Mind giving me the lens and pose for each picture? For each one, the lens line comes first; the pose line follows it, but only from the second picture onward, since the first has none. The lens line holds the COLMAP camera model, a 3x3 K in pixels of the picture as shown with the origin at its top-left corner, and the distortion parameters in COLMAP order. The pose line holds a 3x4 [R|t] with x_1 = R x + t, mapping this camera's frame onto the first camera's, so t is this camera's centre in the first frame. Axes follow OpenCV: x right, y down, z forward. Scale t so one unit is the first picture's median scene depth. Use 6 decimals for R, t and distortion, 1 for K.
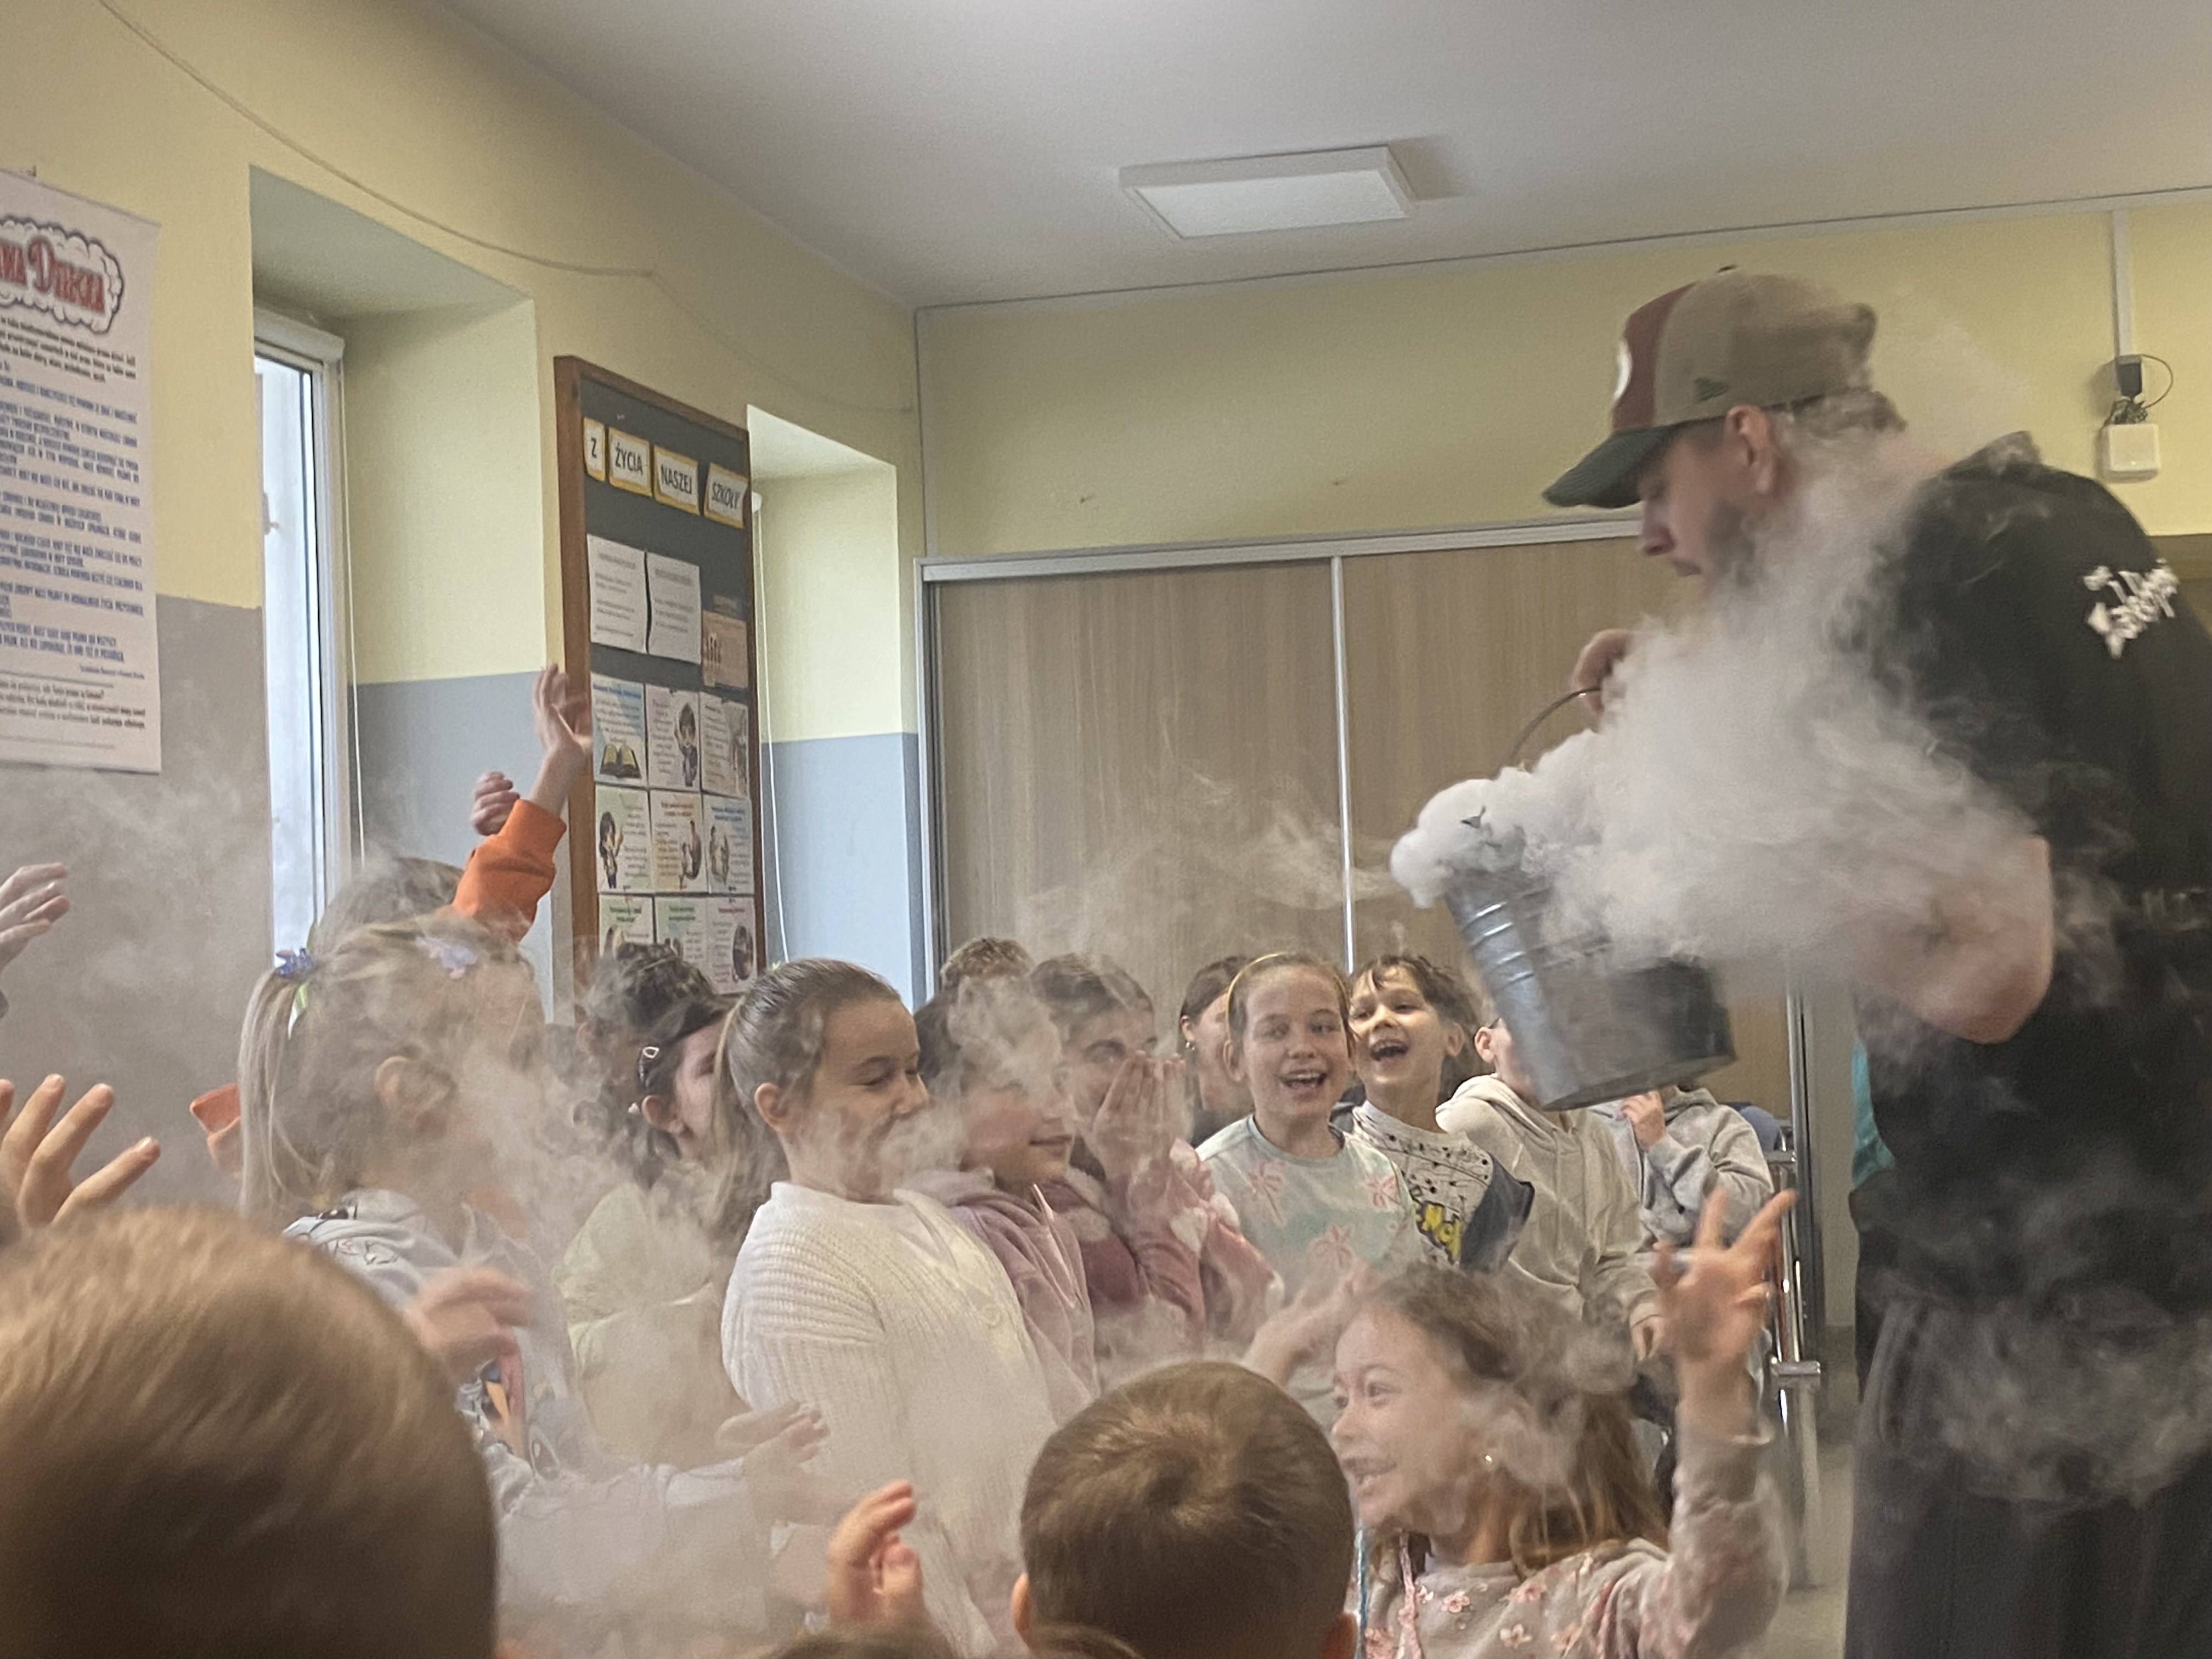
lens RADIAL K [[3066.9, 0, 1071.9], [0, 3066.9, 828.7], [0, 0, 1]] dist [0.189956, -0.516821]
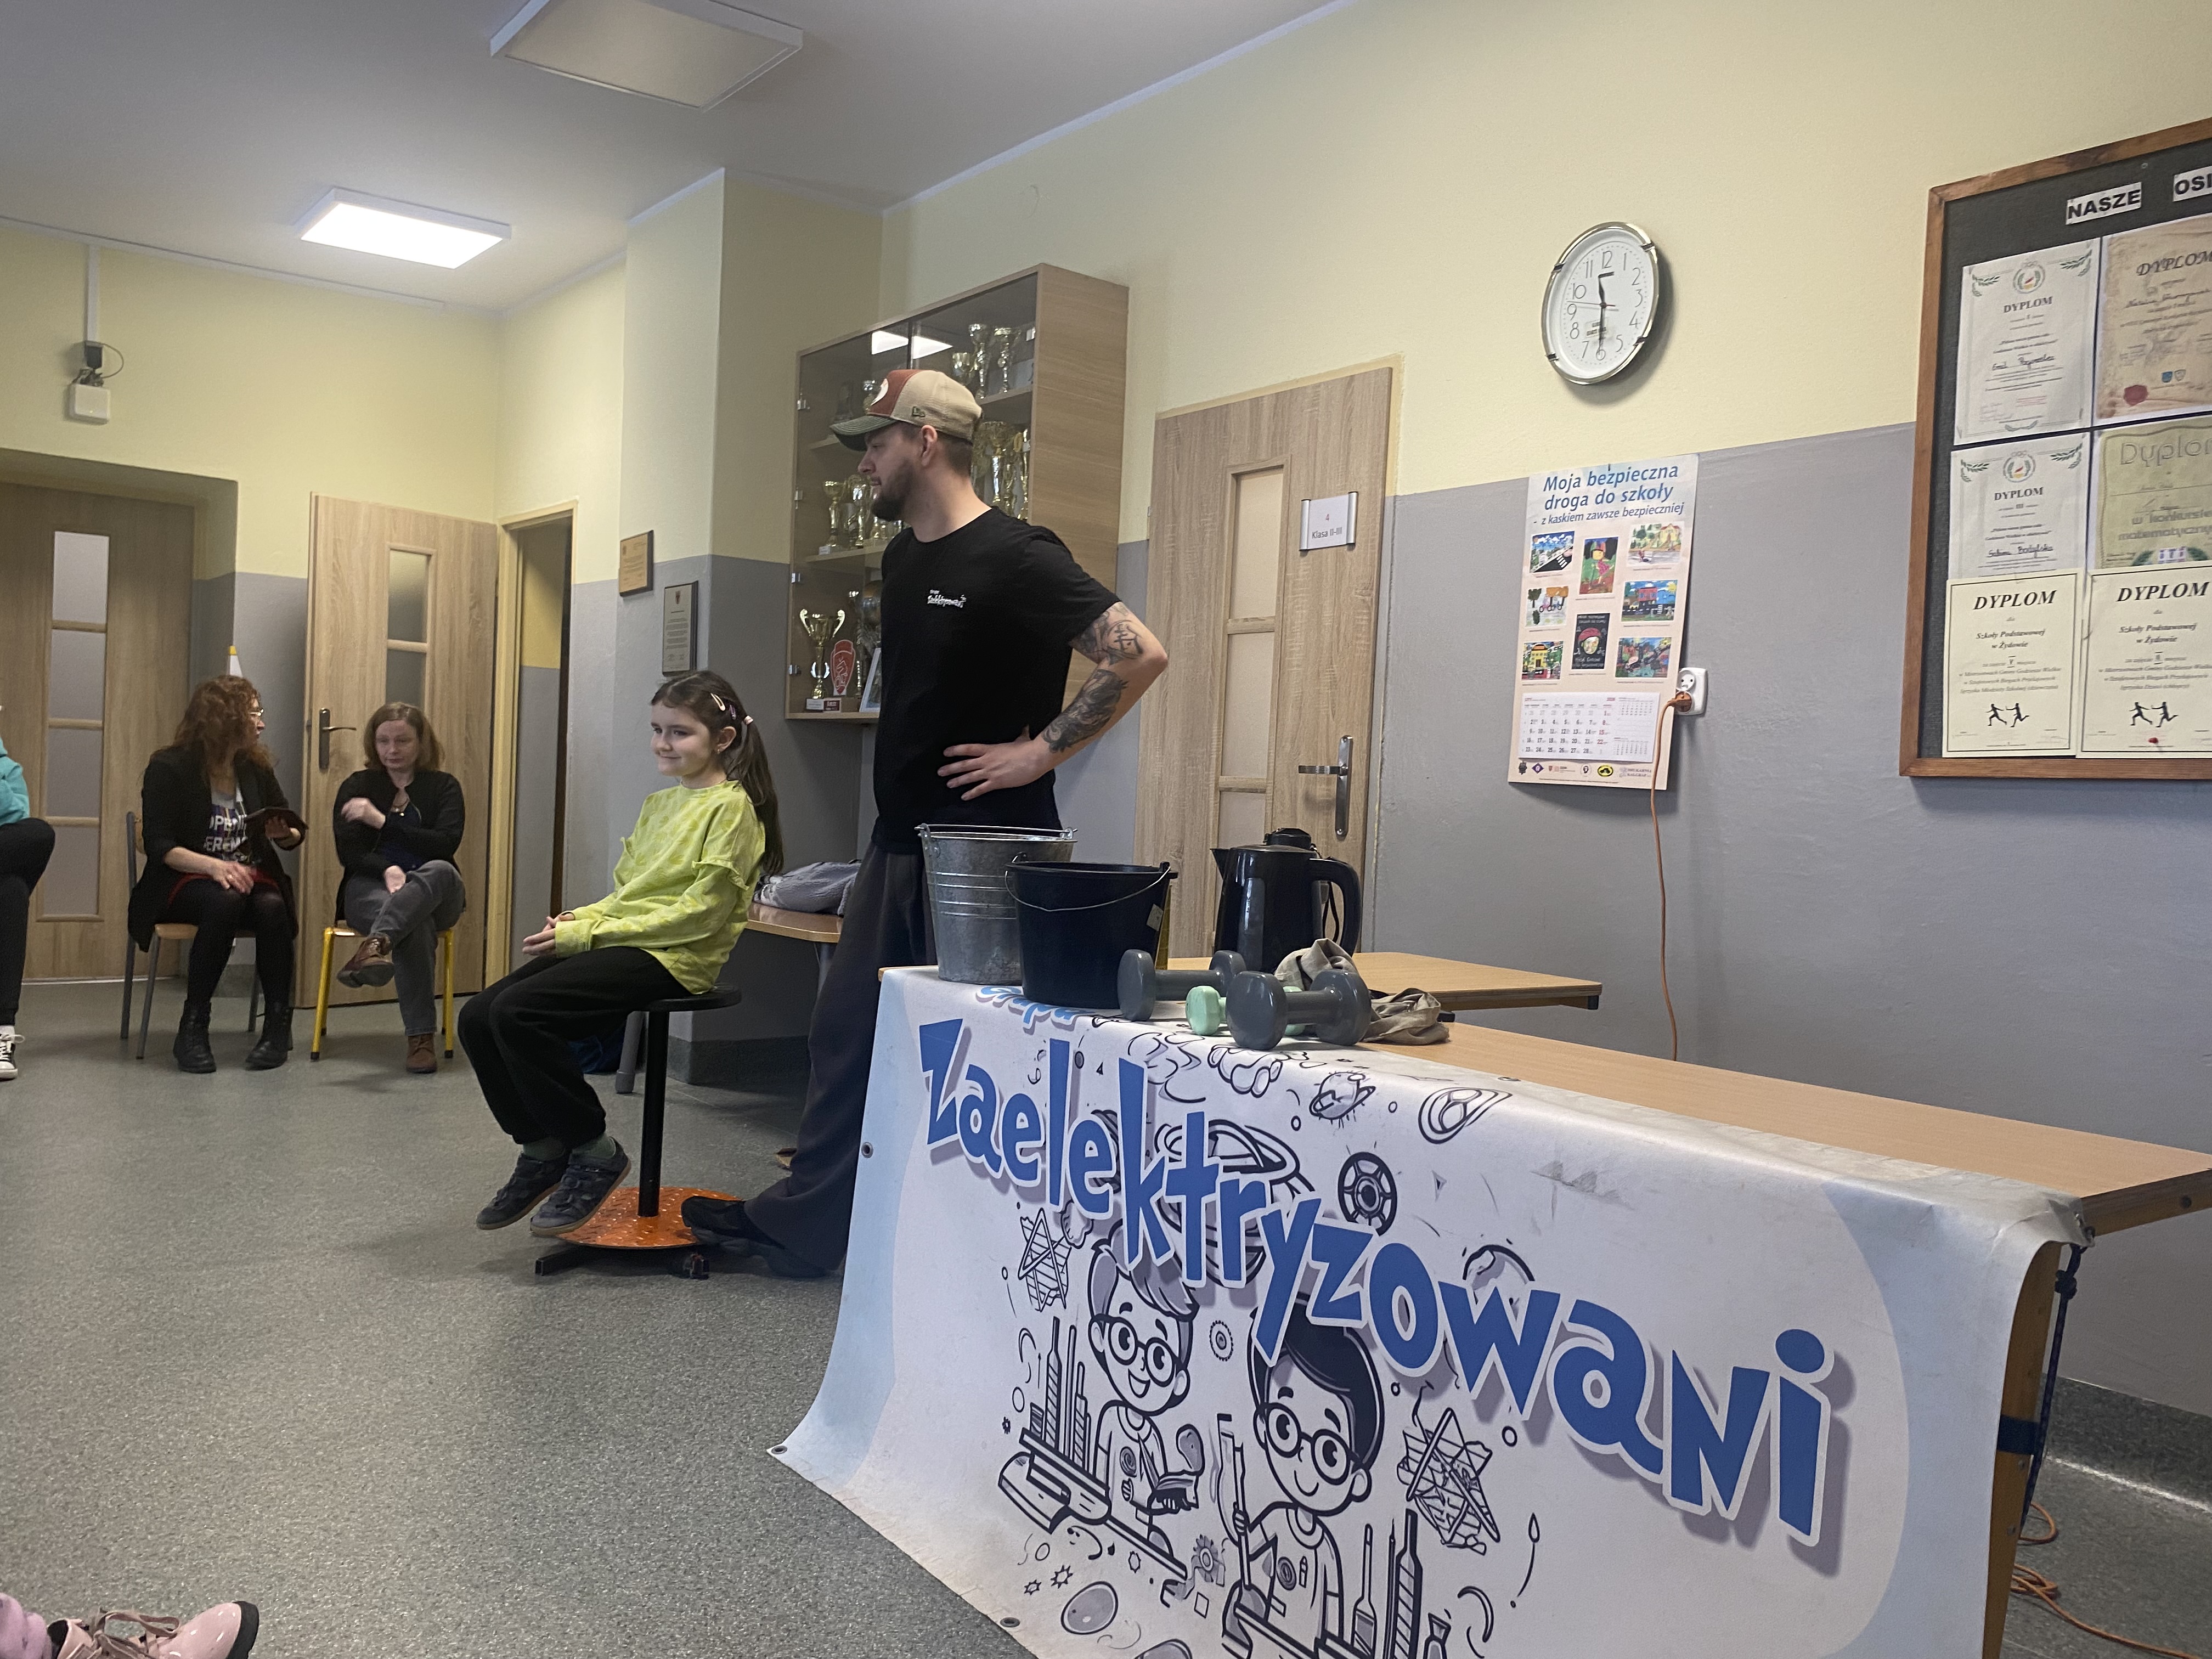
lens RADIAL K [[1670.6, 0, 1093.2], [0, 1670.6, 830.8], [0, 0, 1]] dist [0.042731, -0.065627]
pose [[0.616666, 0.041736, 0.786117, -0.000517], [-0.096057, 0.995121, 0.022520, 0.026704], [-0.781342, -0.089399, 0.617667, 0.087551]]
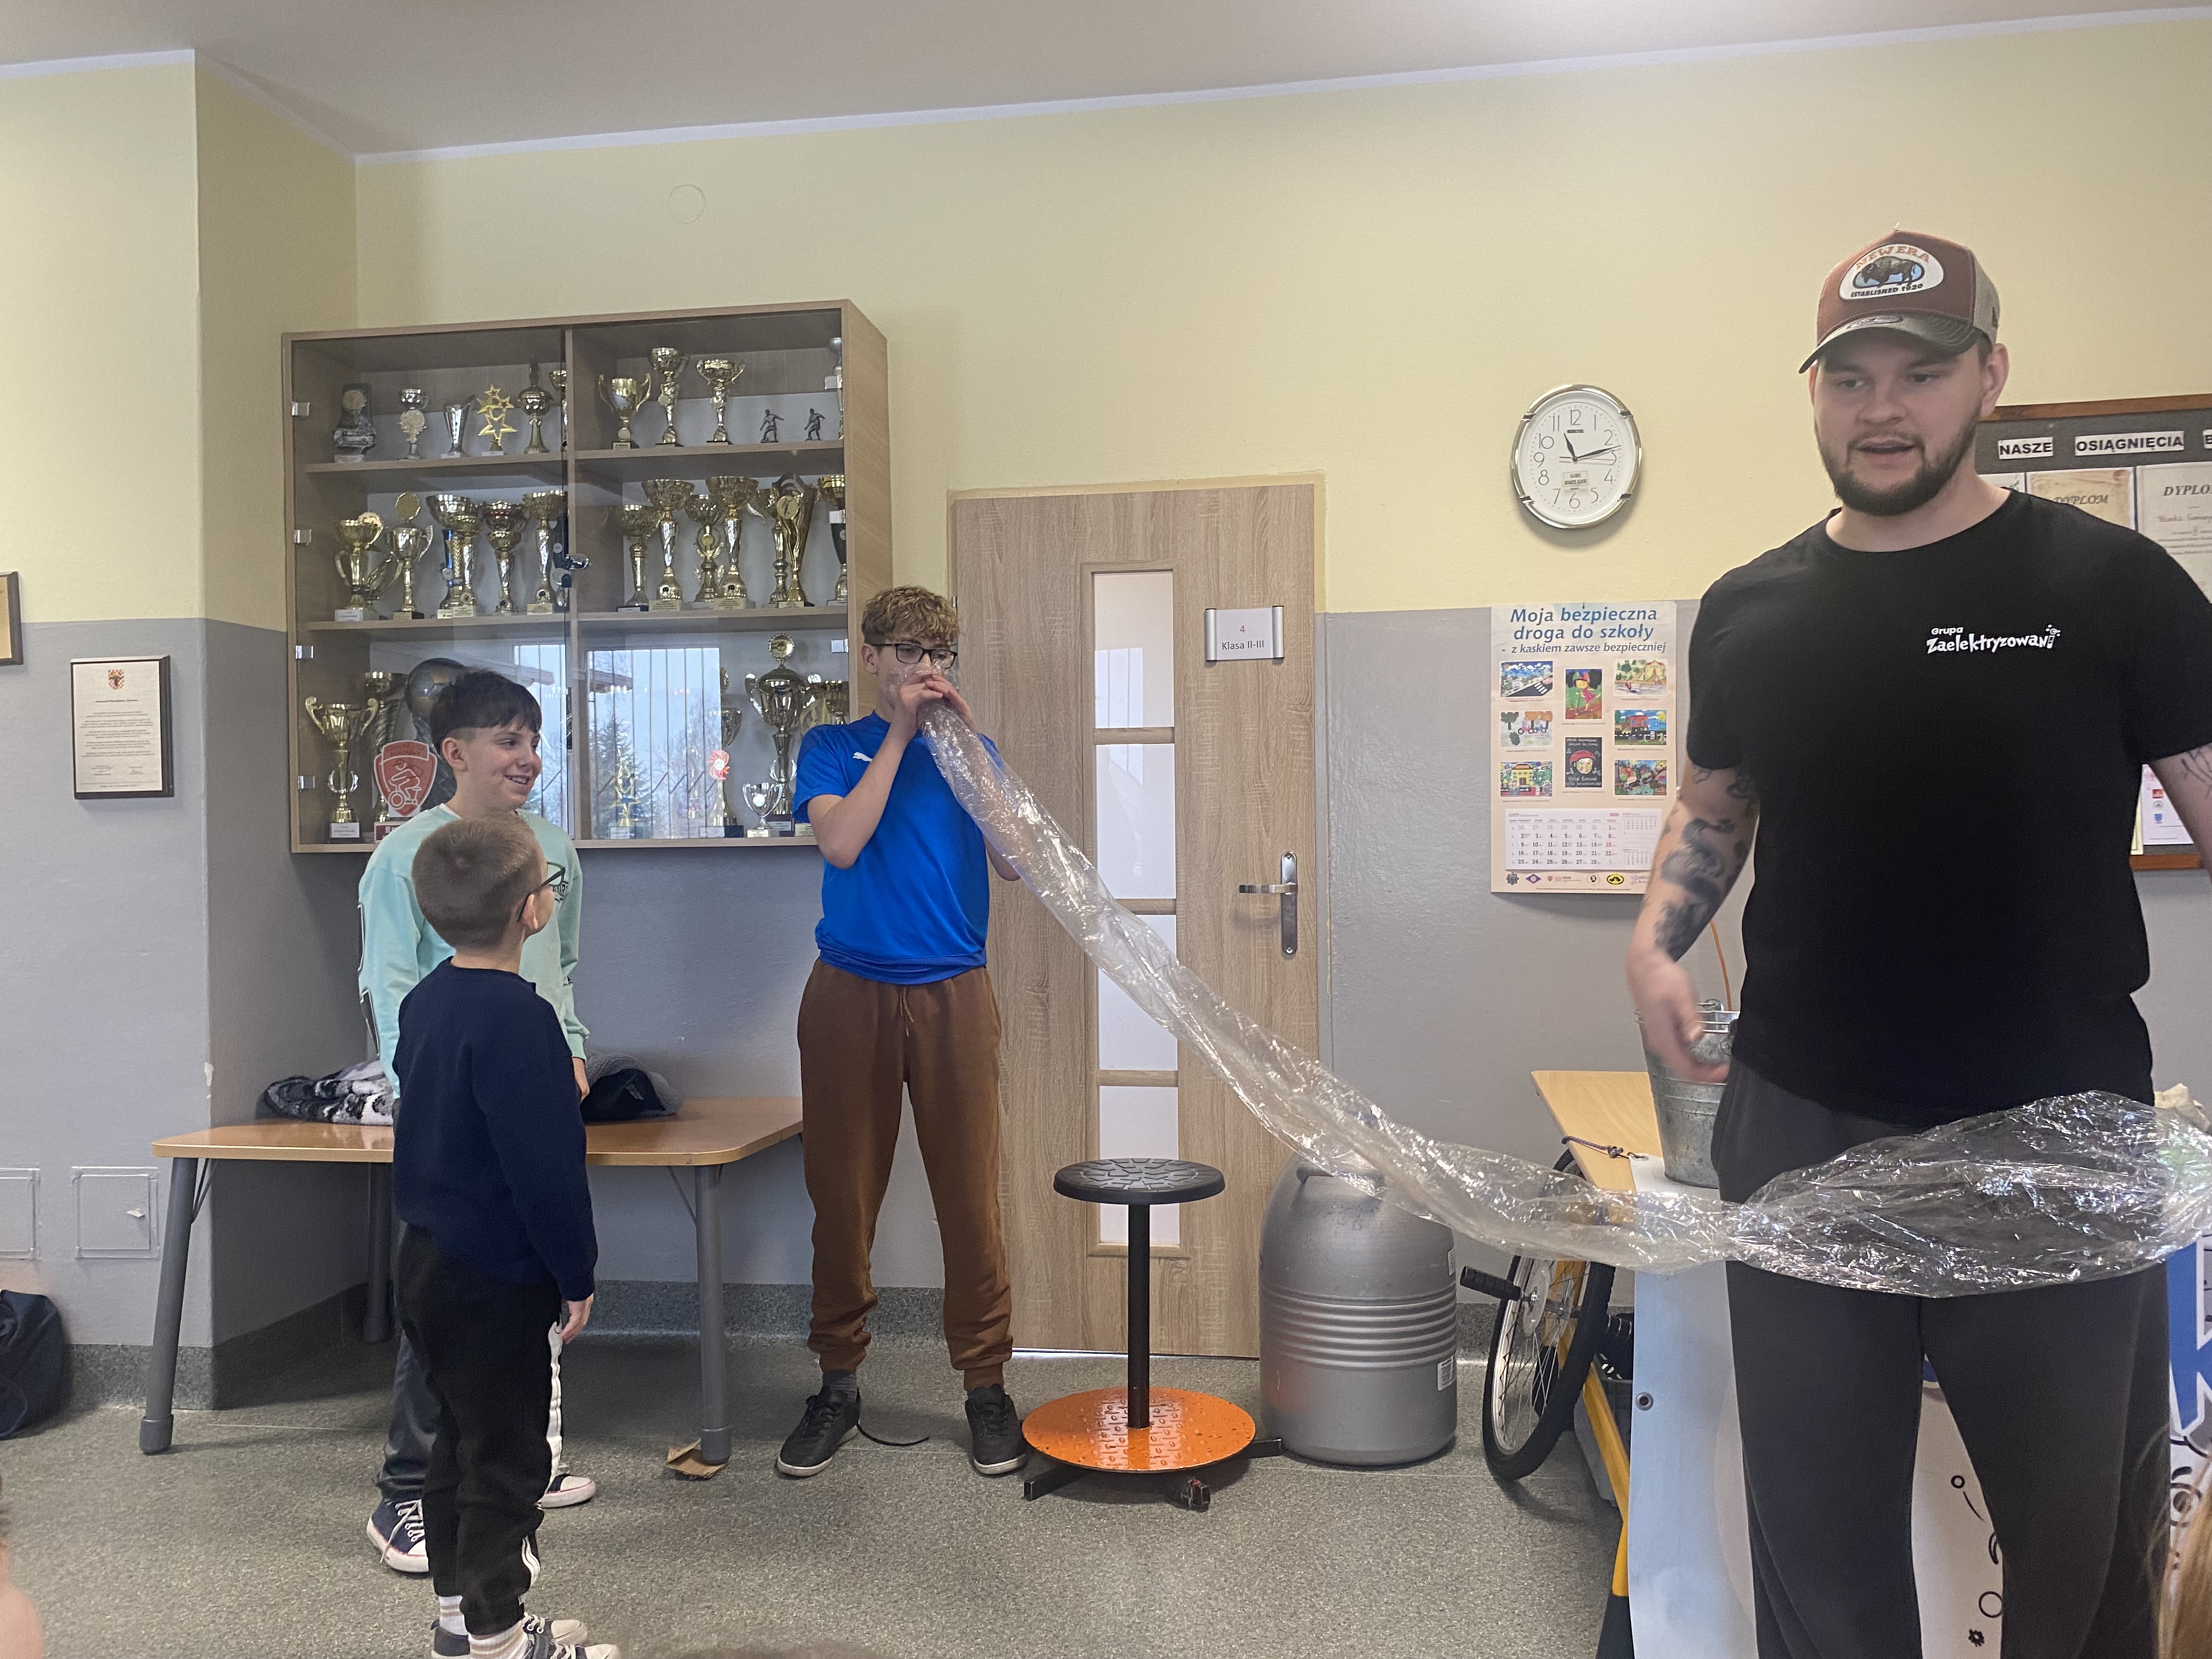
lens RADIAL K [[1633.2, 0, 1118.9], [0, 1633.2, 856.5], [0, 0, 1]] dist [0.066550, -0.111283]
pose [[-0.093179, 0.029858, 0.995202, -0.041381], [-0.018728, 0.999321, -0.031735, 0.018440], [-0.995473, -0.021595, -0.092557, 0.490256]]
